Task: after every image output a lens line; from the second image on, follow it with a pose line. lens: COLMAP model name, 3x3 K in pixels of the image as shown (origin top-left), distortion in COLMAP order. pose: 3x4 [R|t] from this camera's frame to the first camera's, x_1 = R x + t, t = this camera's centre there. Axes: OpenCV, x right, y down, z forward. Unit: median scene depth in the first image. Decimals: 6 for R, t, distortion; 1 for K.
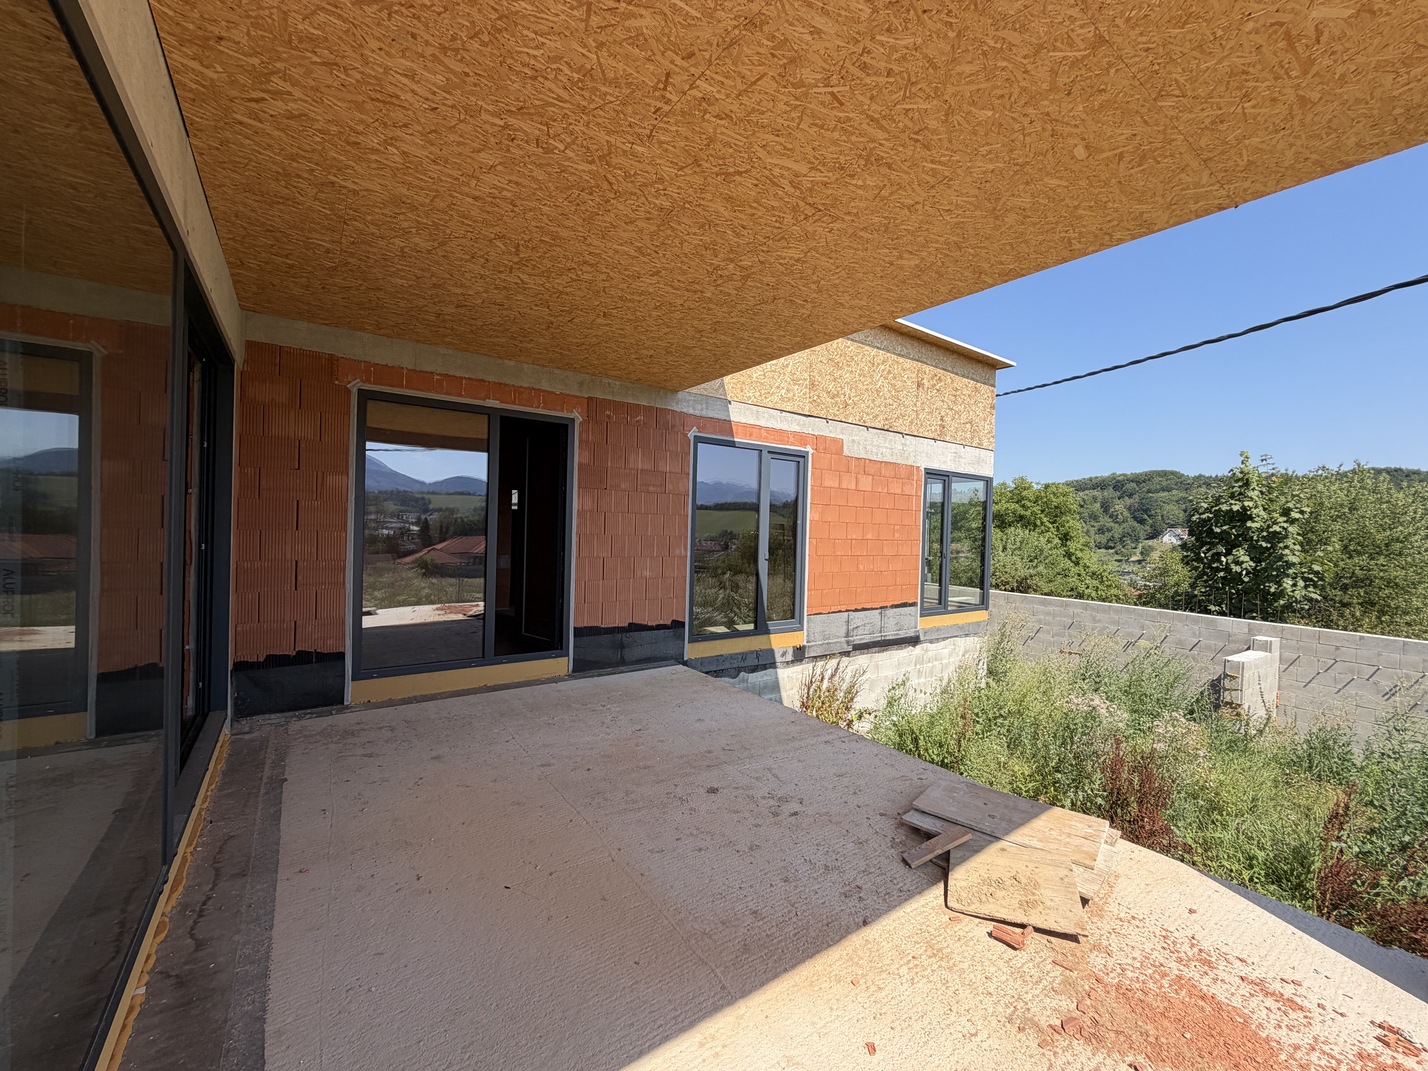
lens RADIAL K [[569.5, 0, 711.0], [0, 569.5, 533.0], [0, 0, 1]] dist [-0.000635, 0.000466]
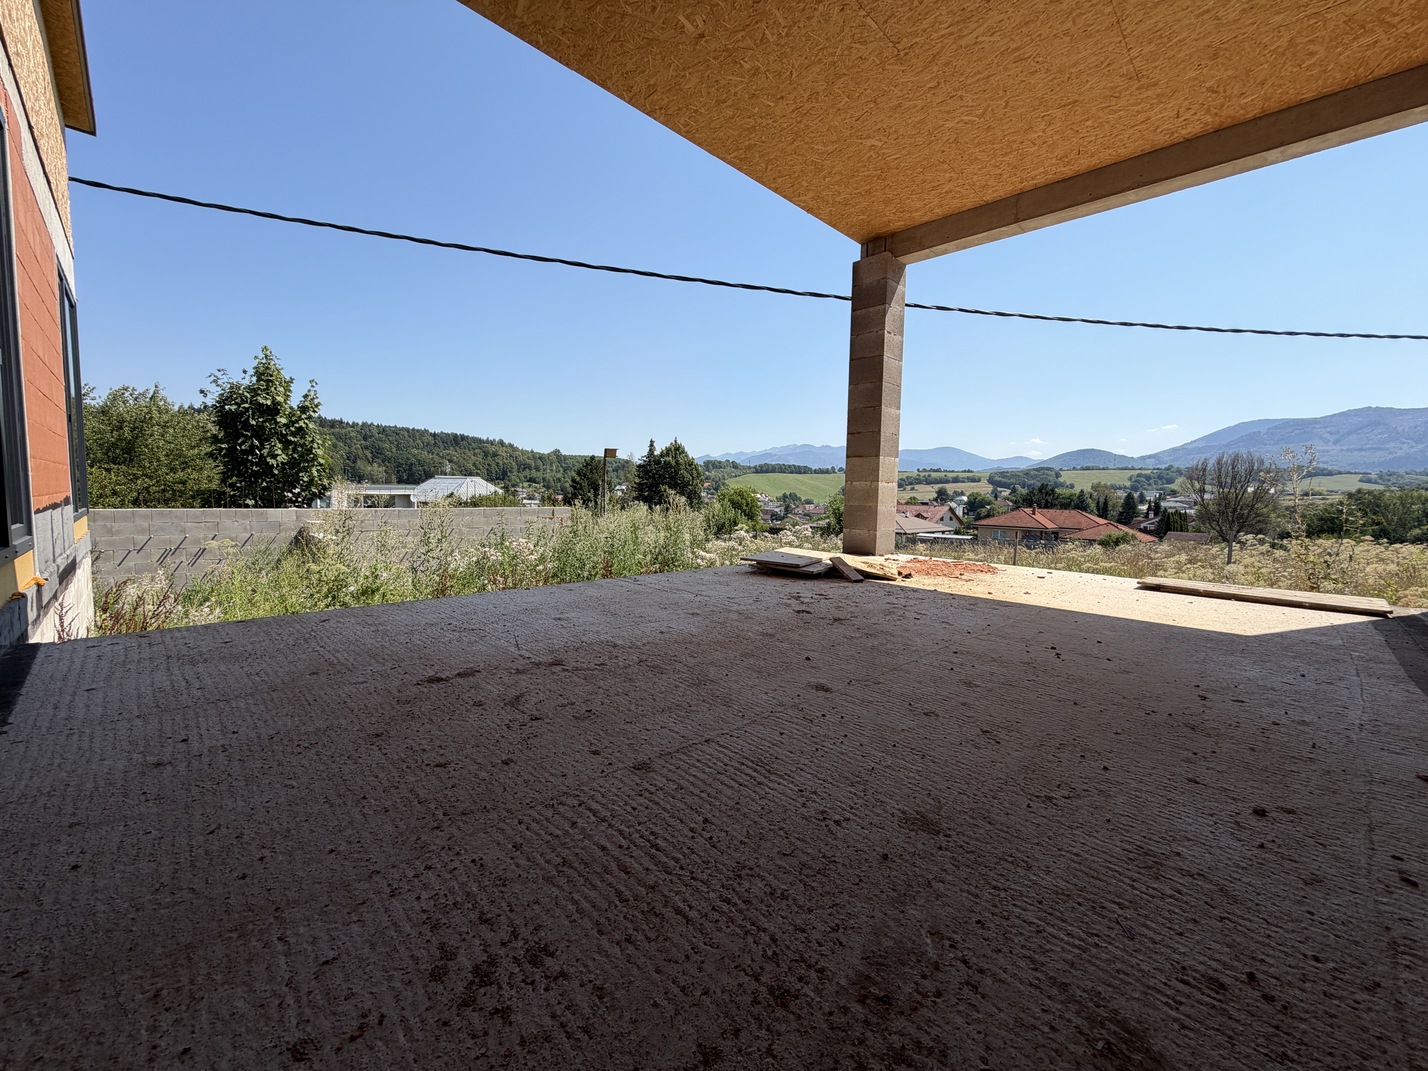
lens RADIAL K [[569.5, 0, 711.0], [0, 569.5, 533.0], [0, 0, 1]] dist [-0.000635, 0.000466]
pose [[-0.163098, -0.103365, 0.981180, -0.562808], [-0.015862, 0.994643, 0.102147, 0.171748], [-0.986482, 0.001096, -0.163864, 0.890541]]
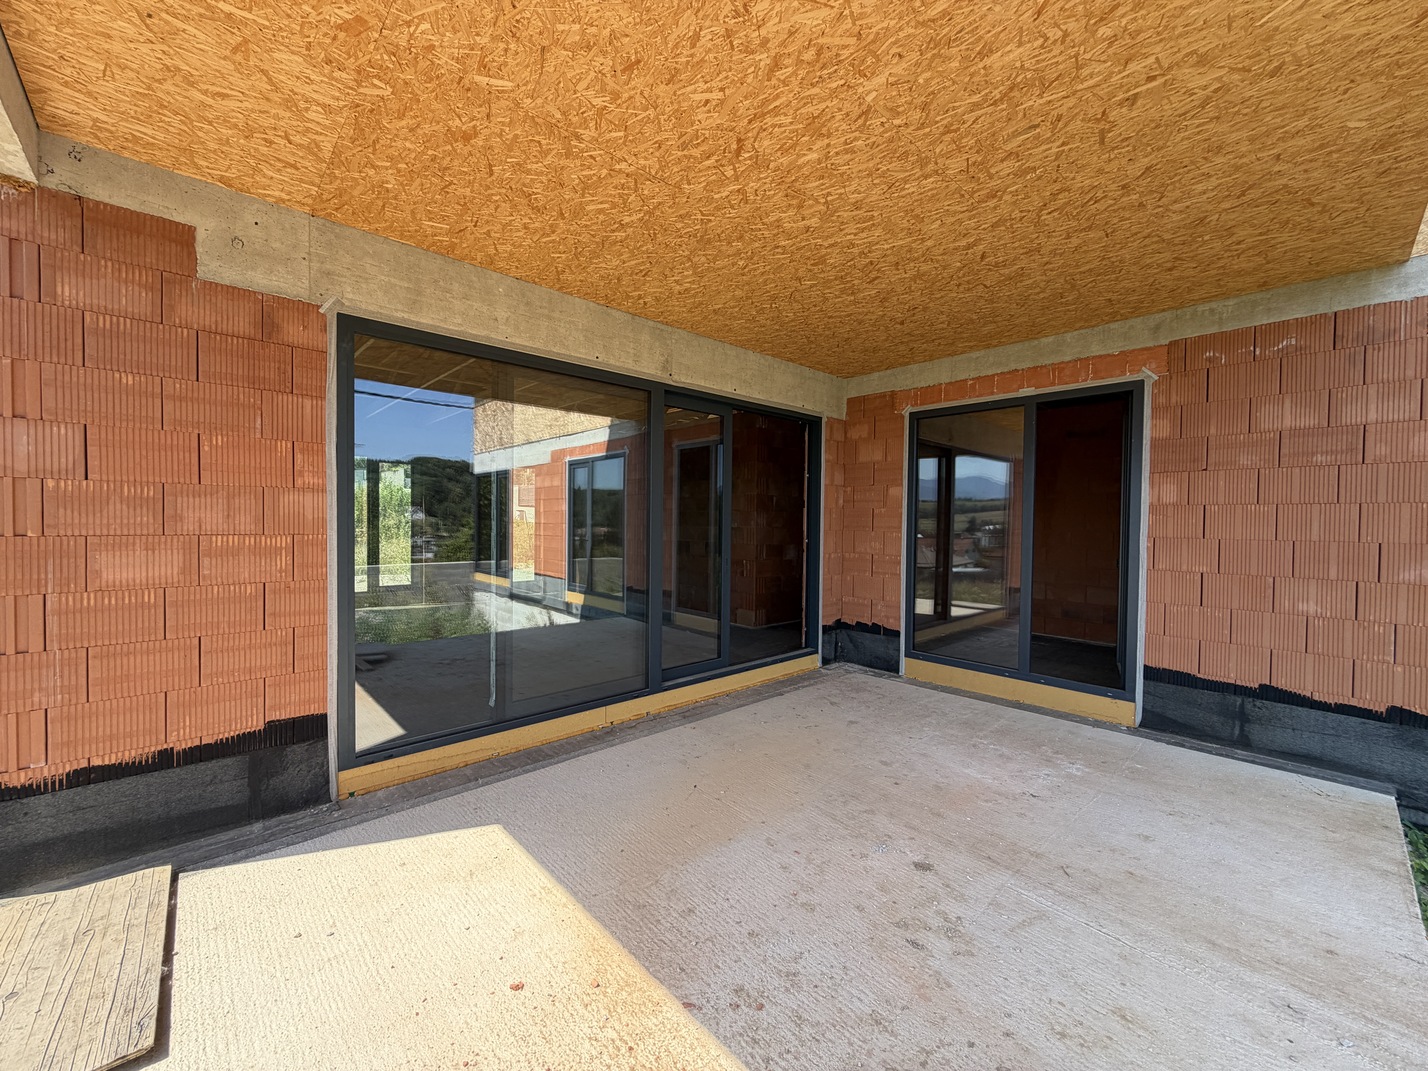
lens RADIAL K [[569.5, 0, 711.0], [0, 569.5, 533.0], [0, 0, 1]] dist [-0.000635, 0.000466]
pose [[0.124229, -0.004844, -0.992242, 0.499636], [-0.018353, 0.999806, -0.007179, 0.014724], [0.992084, 0.019102, 0.124116, 0.431243]]
